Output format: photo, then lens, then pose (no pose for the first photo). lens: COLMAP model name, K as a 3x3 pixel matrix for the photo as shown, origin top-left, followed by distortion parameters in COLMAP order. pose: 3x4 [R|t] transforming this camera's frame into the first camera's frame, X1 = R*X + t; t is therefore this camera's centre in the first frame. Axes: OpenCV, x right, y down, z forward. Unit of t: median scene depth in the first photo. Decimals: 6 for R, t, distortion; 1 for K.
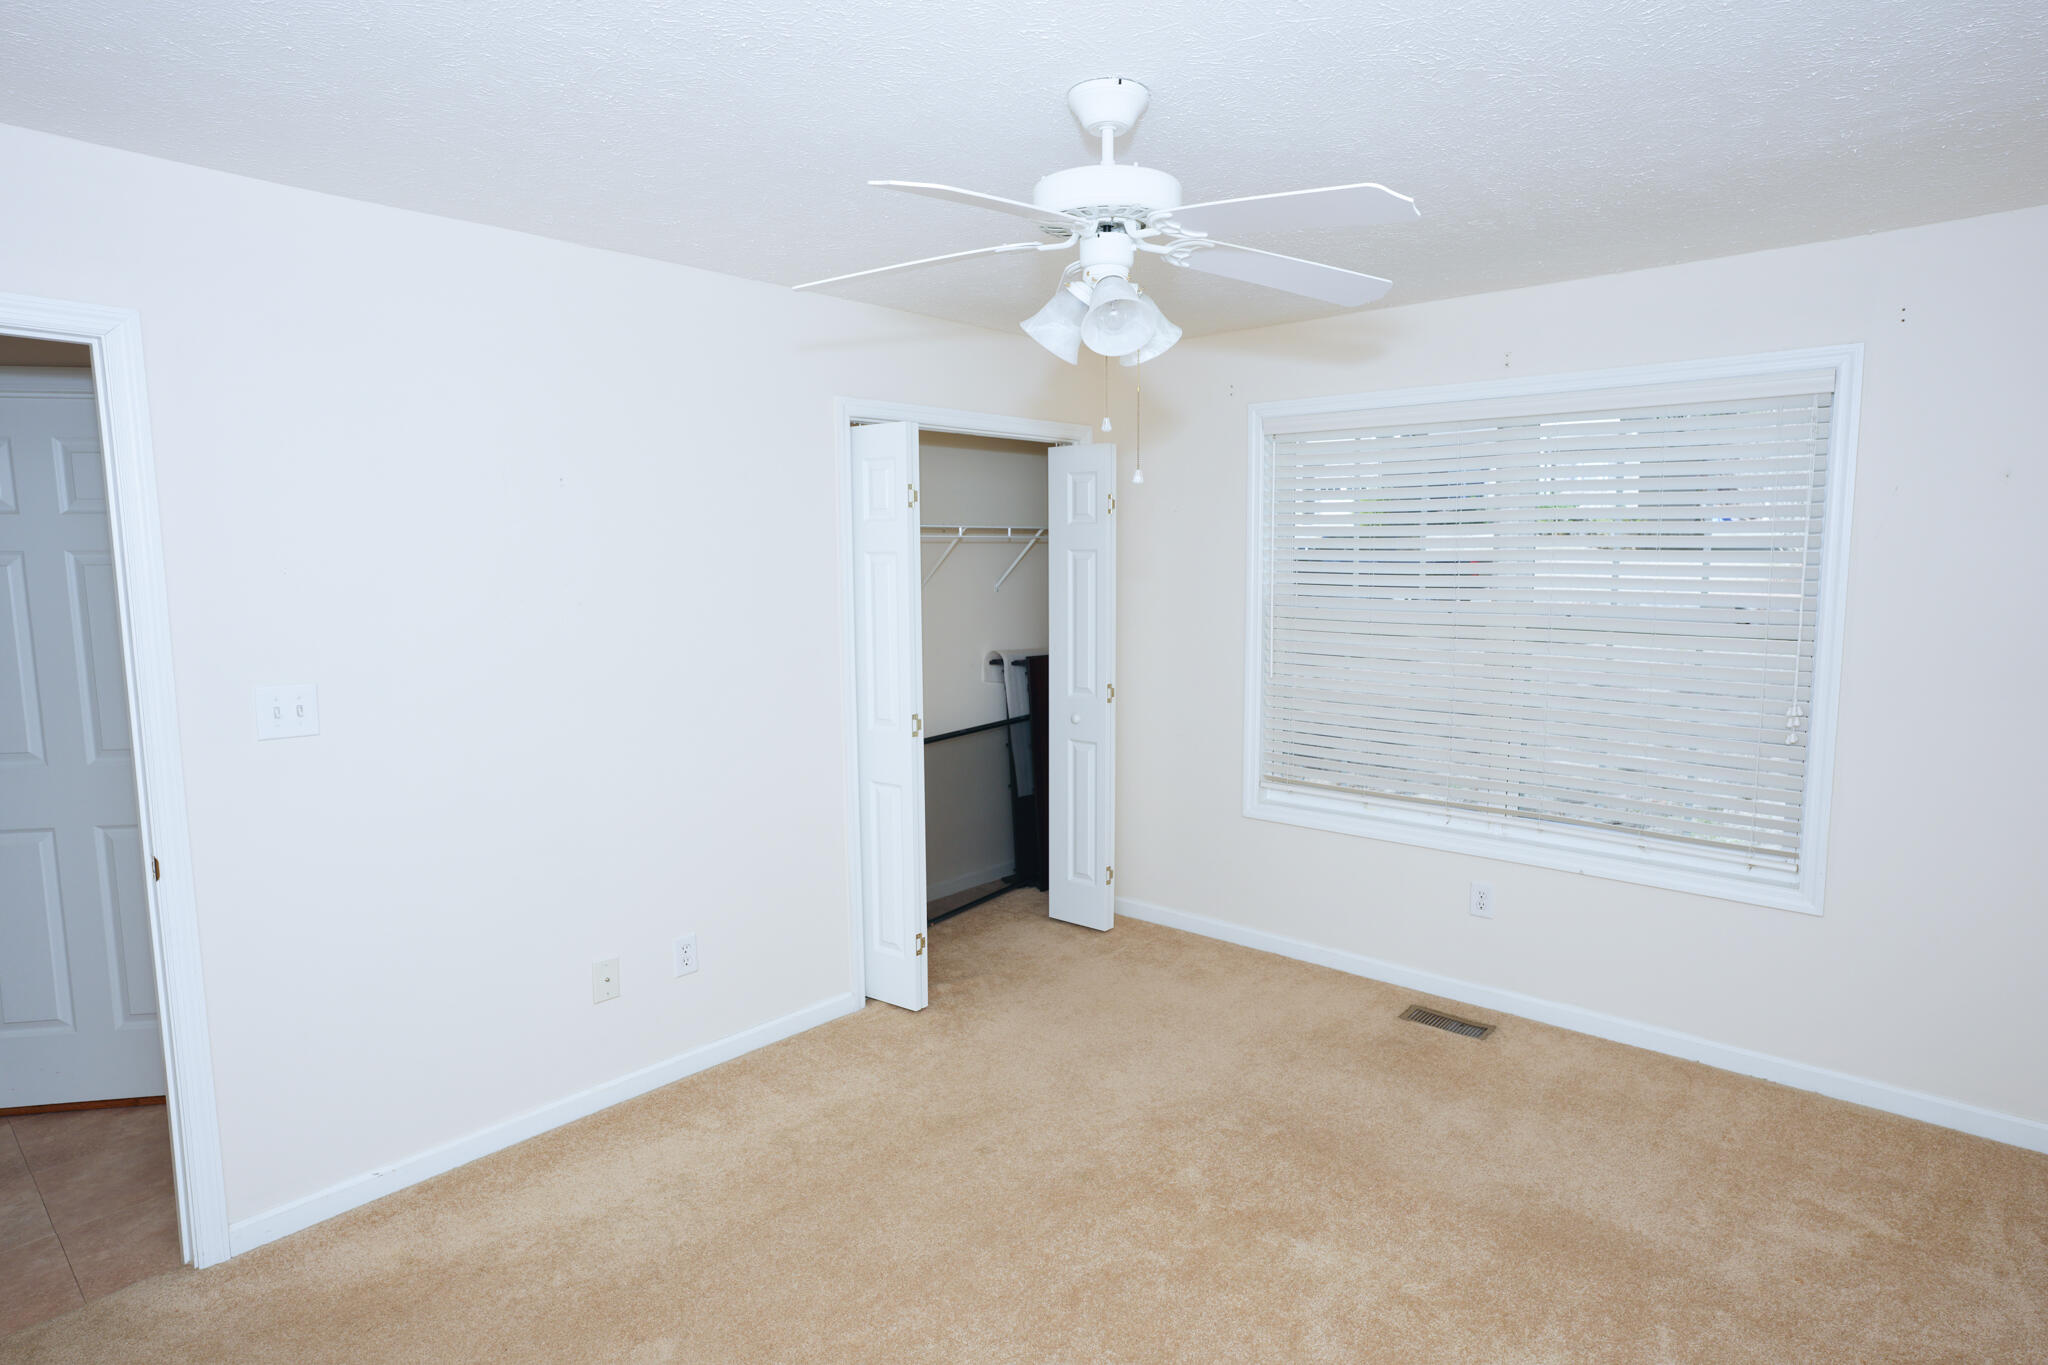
lens RADIAL K [[1111.1, 0, 1034.1], [0, 1111.1, 685.6], [0, 0, 1]] dist [-0.050840, 0.034159]
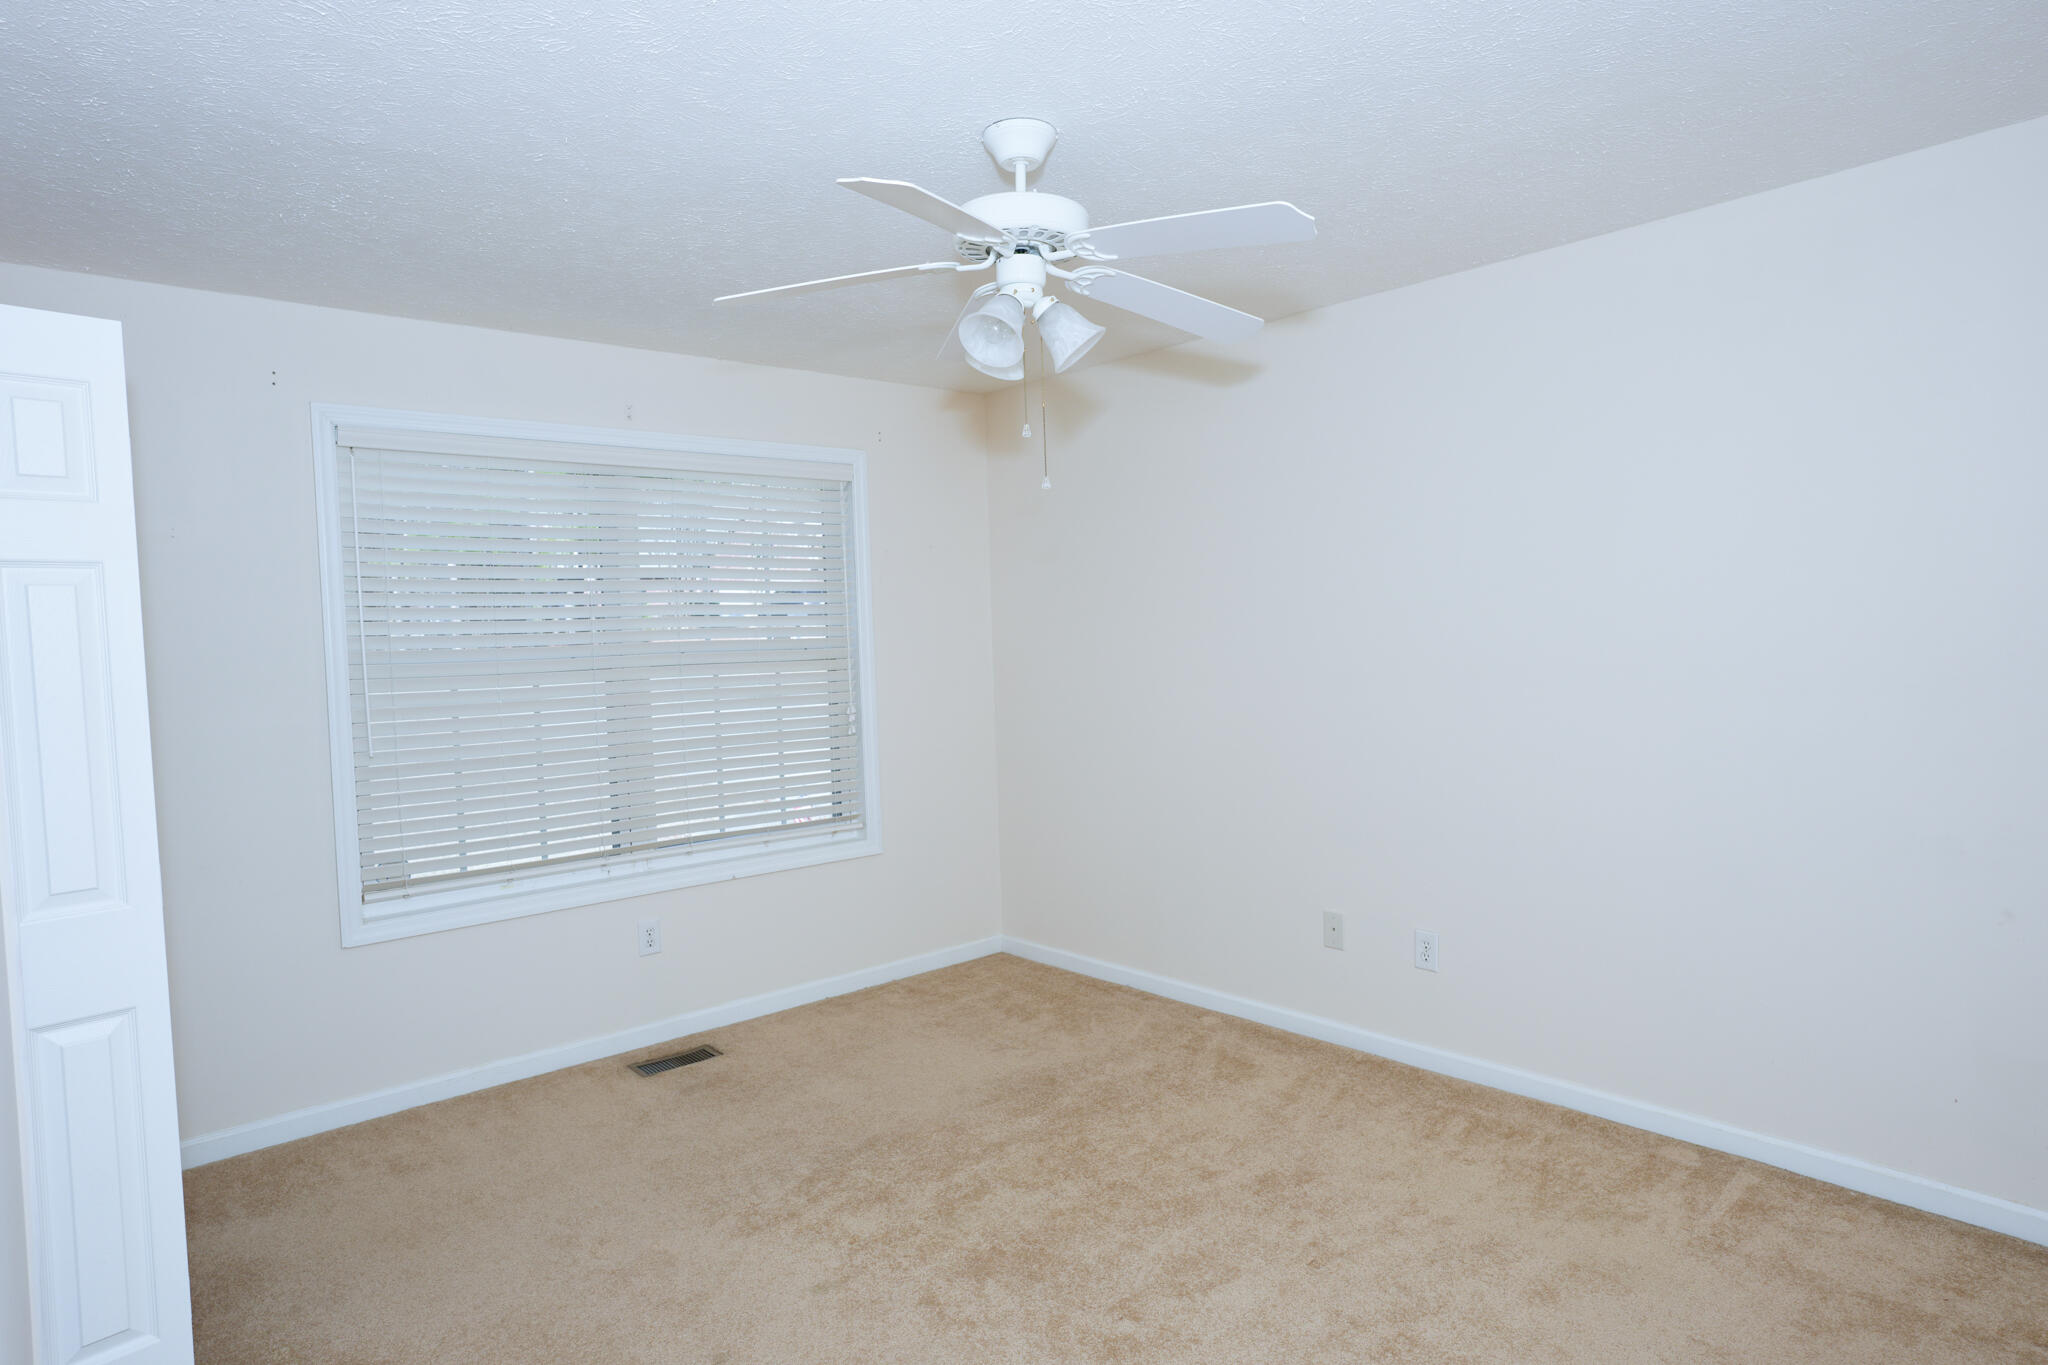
lens RADIAL K [[1111.1, 0, 1034.1], [0, 1111.1, 685.6], [0, 0, 1]] dist [-0.050840, 0.034159]
pose [[0.138034, -0.053098, 0.989003, -0.626149], [0.142596, 0.989224, 0.033208, -0.020079], [-0.980109, 0.136444, 0.144118, 0.560983]]
